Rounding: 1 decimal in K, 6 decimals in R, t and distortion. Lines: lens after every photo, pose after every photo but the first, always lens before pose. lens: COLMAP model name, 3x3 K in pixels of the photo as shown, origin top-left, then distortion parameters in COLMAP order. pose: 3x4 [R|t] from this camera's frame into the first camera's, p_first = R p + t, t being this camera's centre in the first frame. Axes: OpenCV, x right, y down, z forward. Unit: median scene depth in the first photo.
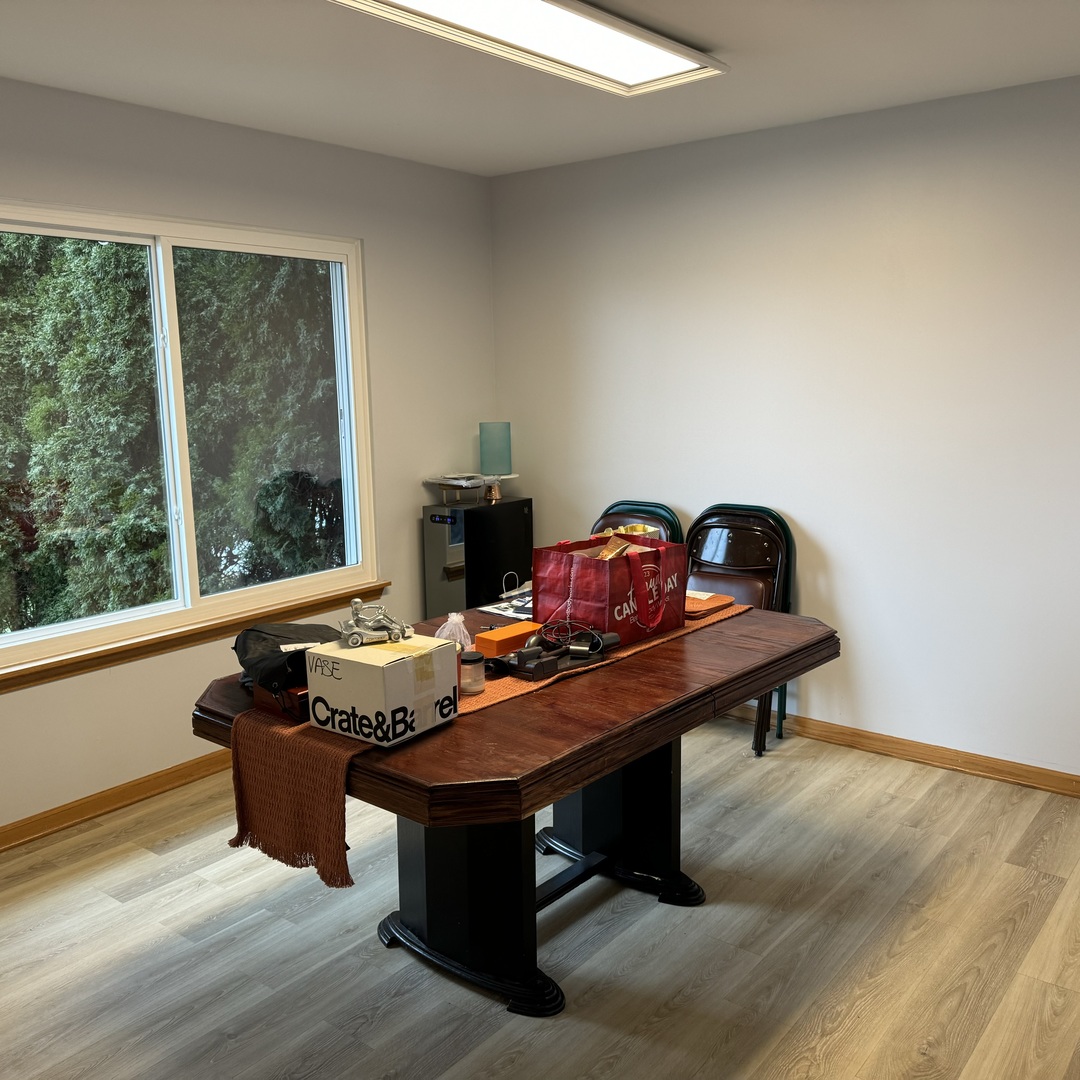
lens RADIAL K [[1001.7, 0, 539.6], [0, 1001.7, 532.8], [0, 0, 1]] dist [0.156191, -0.254325]
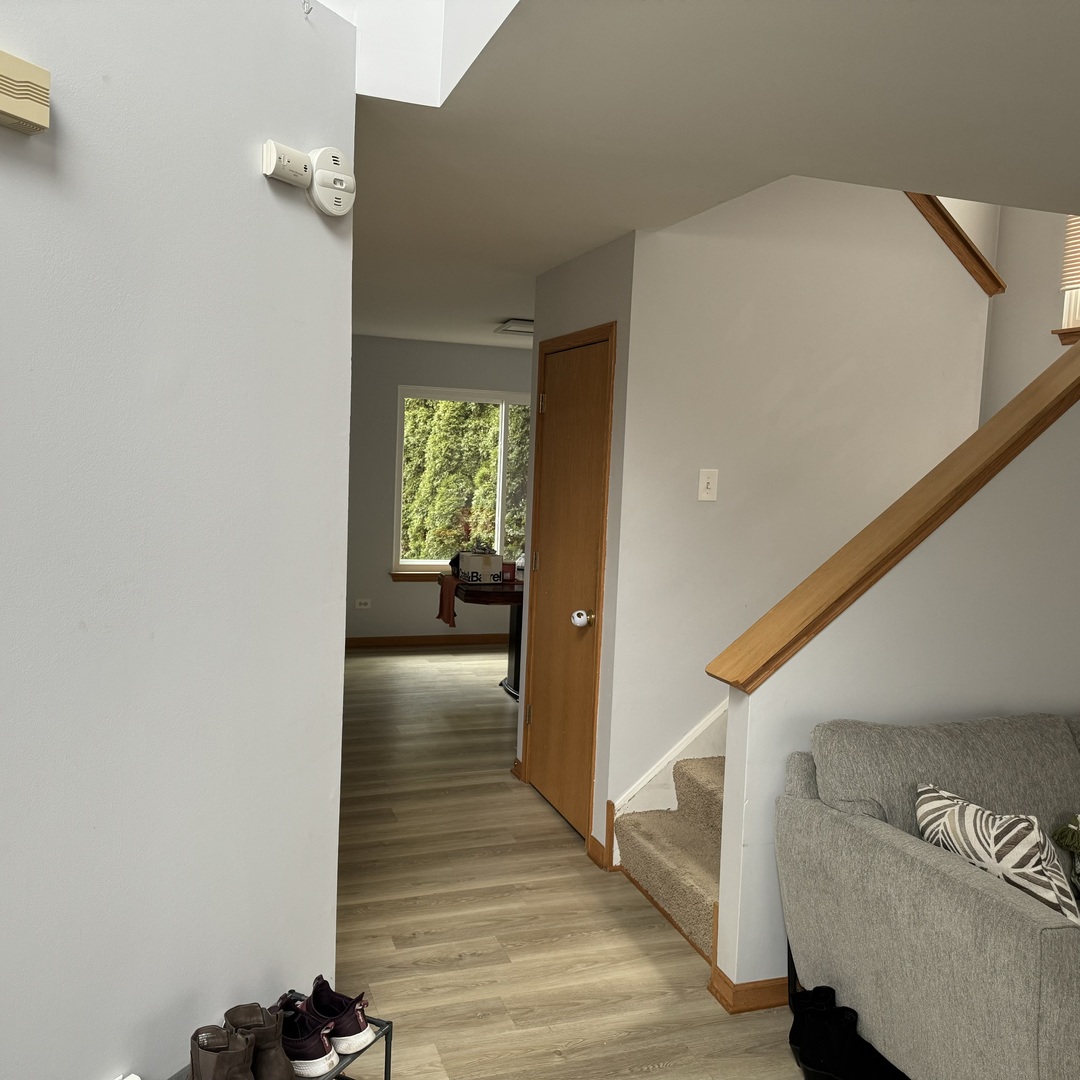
lens RADIAL K [[1001.7, 0, 539.6], [0, 1001.7, 532.8], [0, 0, 1]] dist [0.156191, -0.254325]
pose [[0.837453, 0.097677, -0.537710, 0.721178], [-0.146252, 0.988068, -0.048292, 0.079151], [0.526577, 0.119083, 0.841746, -0.631466]]
